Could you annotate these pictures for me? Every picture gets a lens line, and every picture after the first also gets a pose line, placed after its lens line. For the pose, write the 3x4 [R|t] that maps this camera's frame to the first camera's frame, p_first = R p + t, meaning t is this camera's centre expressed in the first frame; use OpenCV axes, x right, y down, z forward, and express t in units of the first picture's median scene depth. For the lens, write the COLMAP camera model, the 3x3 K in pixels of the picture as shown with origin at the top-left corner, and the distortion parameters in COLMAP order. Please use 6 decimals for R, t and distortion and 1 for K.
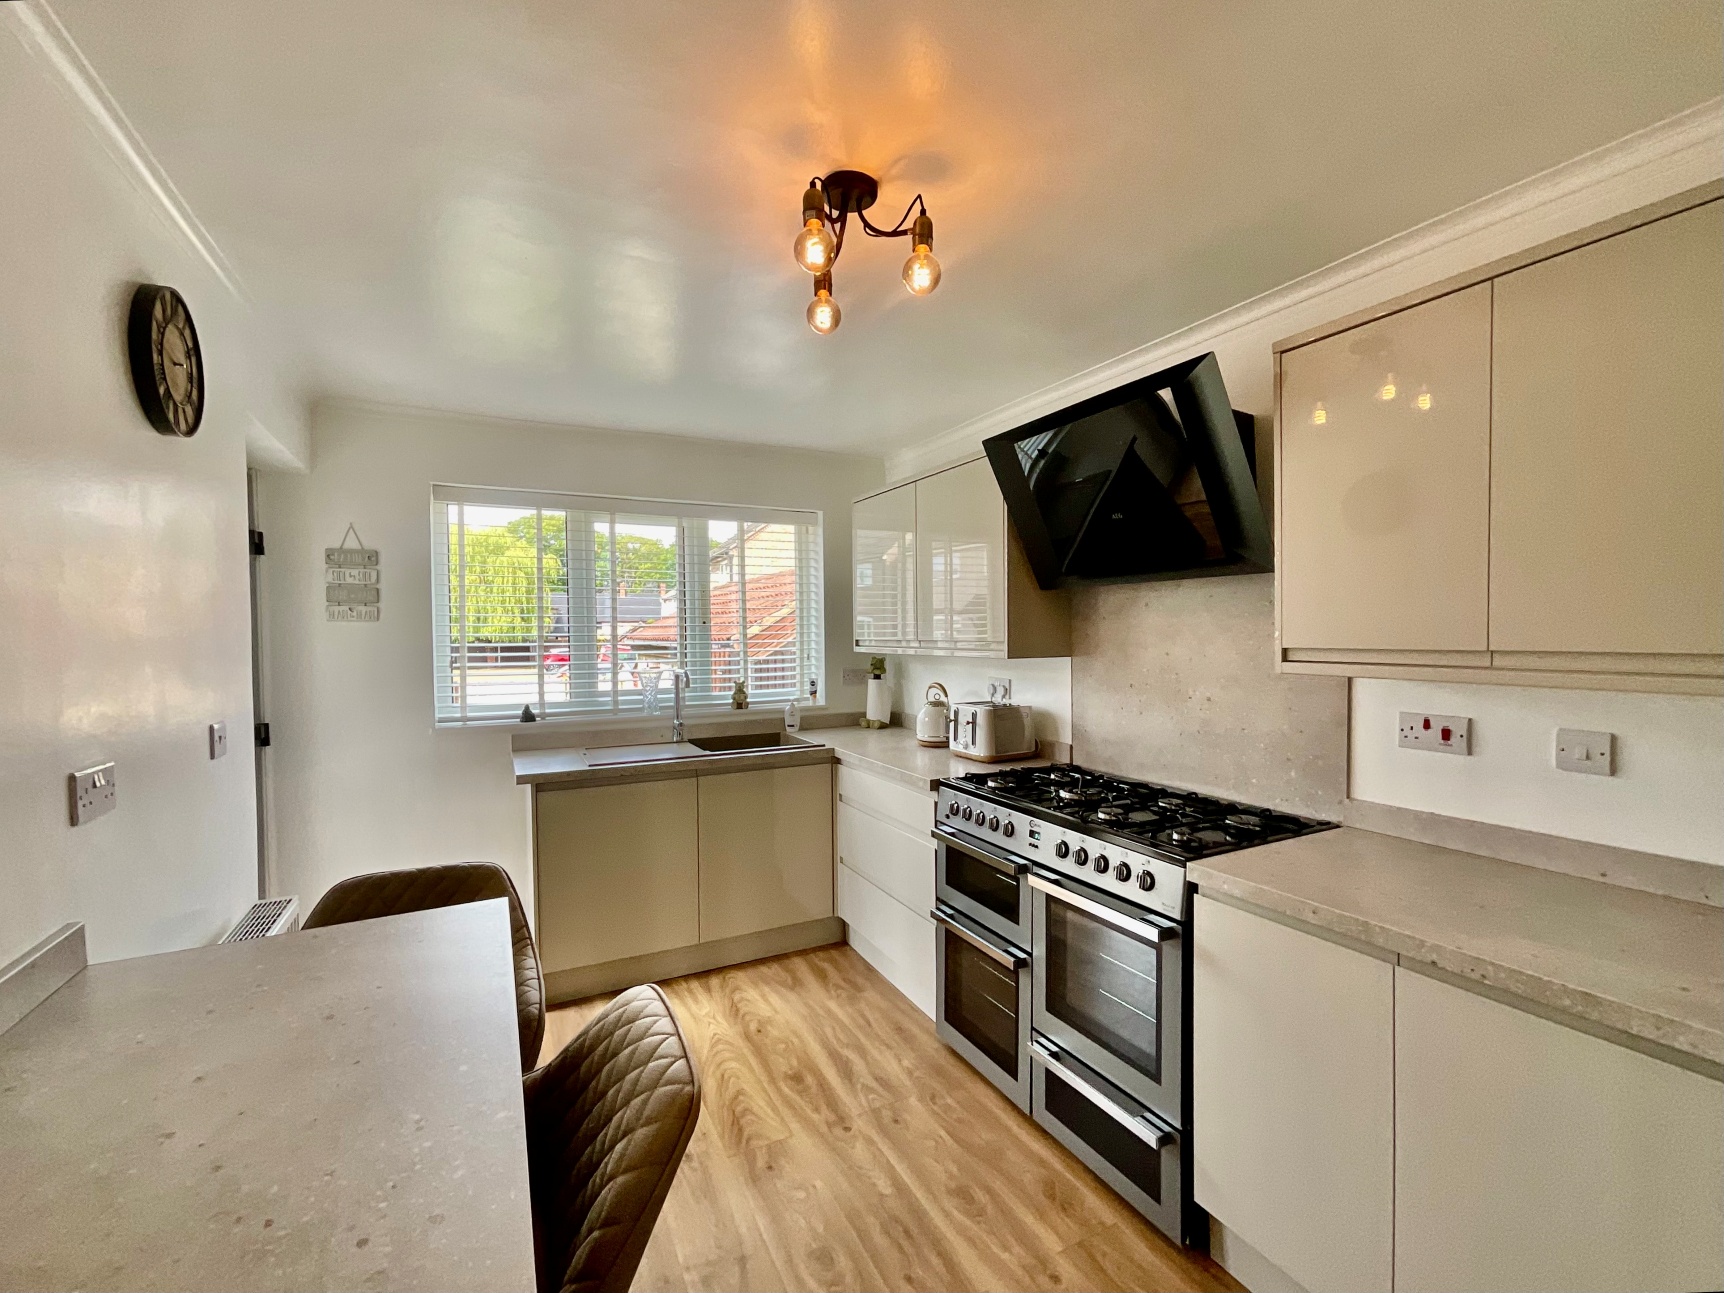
lens RADIAL K [[728.2, 0, 866.9], [0, 728.2, 648.8], [0, 0, 1]] dist [-0.004011, -0.000238]
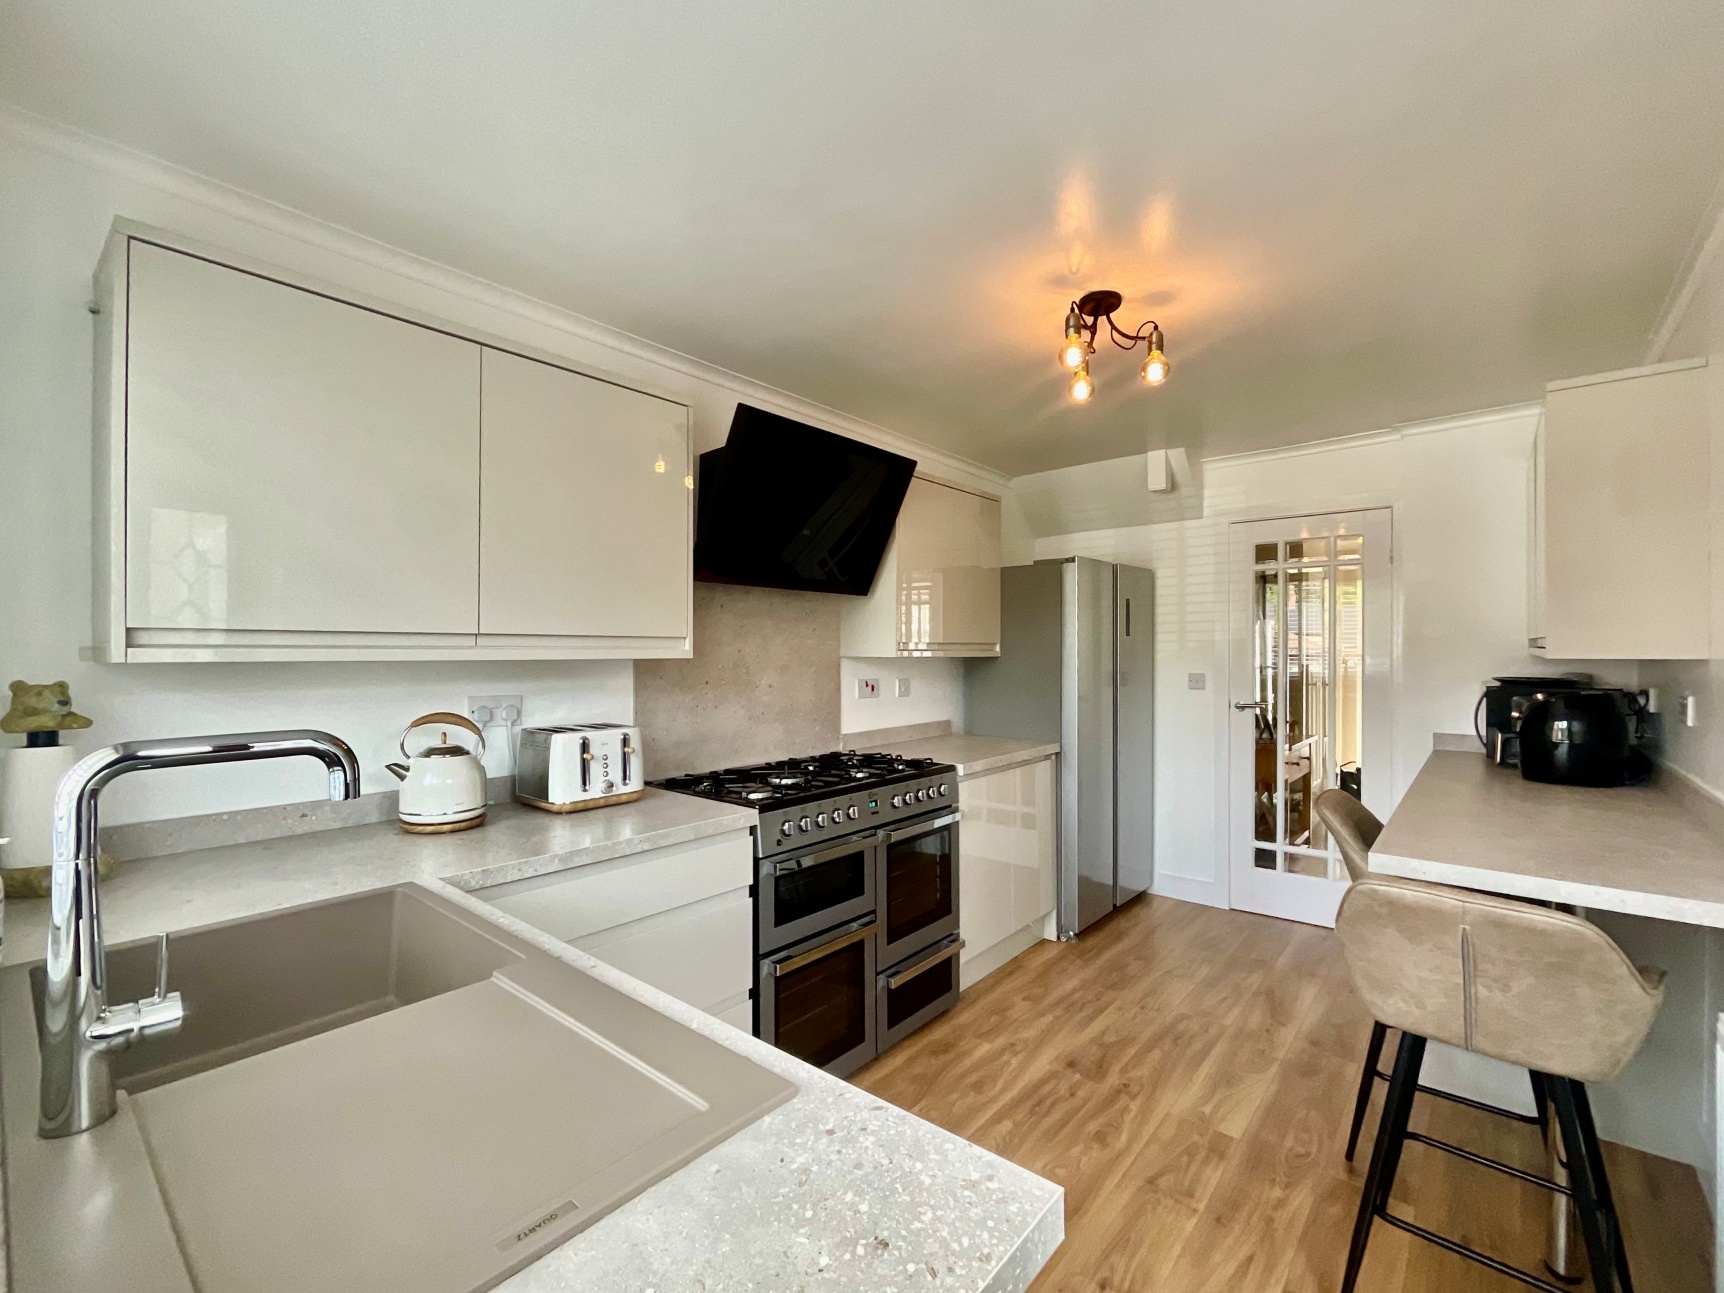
lens RADIAL K [[749.5, 0, 862.3], [0, 749.5, 643.5], [0, 0, 1]] dist [0.000812, 0.000173]
pose [[-0.380494, 0.015515, 0.924653, -0.728753], [0.022547, 0.999718, -0.007496, 0.008511], [-0.924508, 0.017996, -0.380737, 1.234165]]
